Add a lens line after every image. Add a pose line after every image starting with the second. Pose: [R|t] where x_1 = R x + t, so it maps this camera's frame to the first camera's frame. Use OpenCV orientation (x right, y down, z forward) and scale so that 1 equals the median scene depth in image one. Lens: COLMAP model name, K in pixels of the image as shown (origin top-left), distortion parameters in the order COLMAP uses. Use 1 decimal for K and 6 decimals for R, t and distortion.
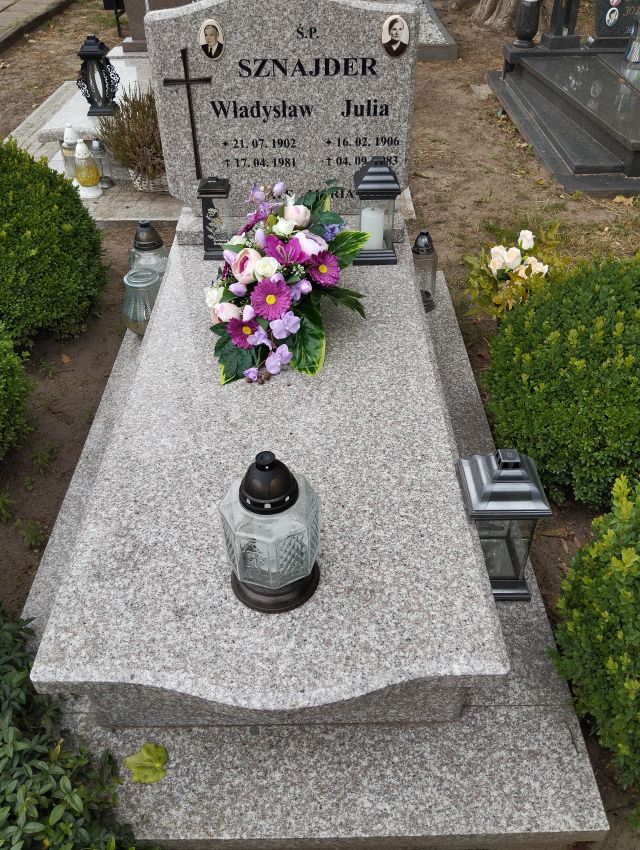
lens RADIAL K [[702.1, 0, 320.0], [0, 702.1, 425.0], [0, 0, 1]] dist [0.081384, -0.168389]
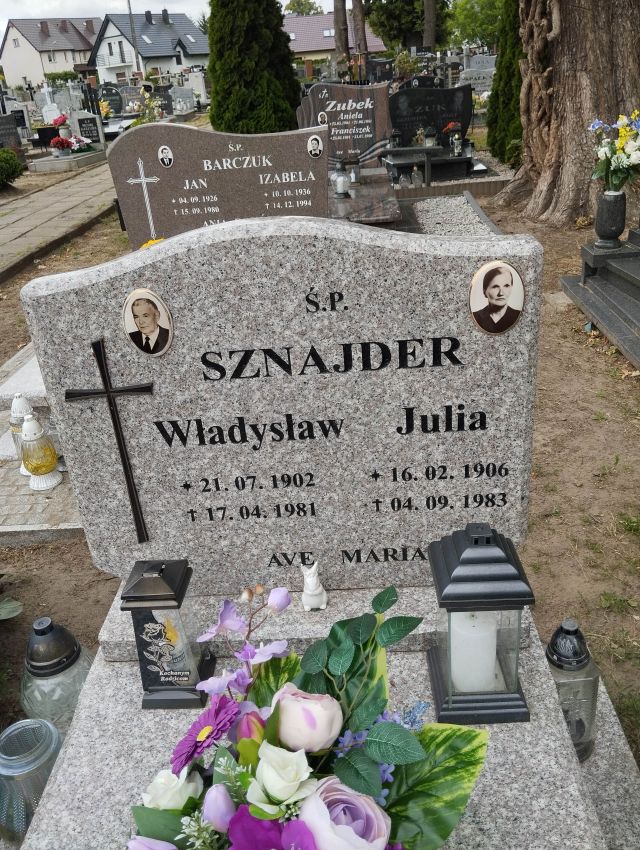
lens RADIAL K [[702.1, 0, 320.0], [0, 702.1, 425.0], [0, 0, 1]] dist [0.081384, -0.168389]
pose [[0.996810, -0.045655, -0.065461, 0.007309], [0.029193, 0.971957, -0.233339, -0.321967], [0.074279, 0.230684, 0.970190, 0.482172]]
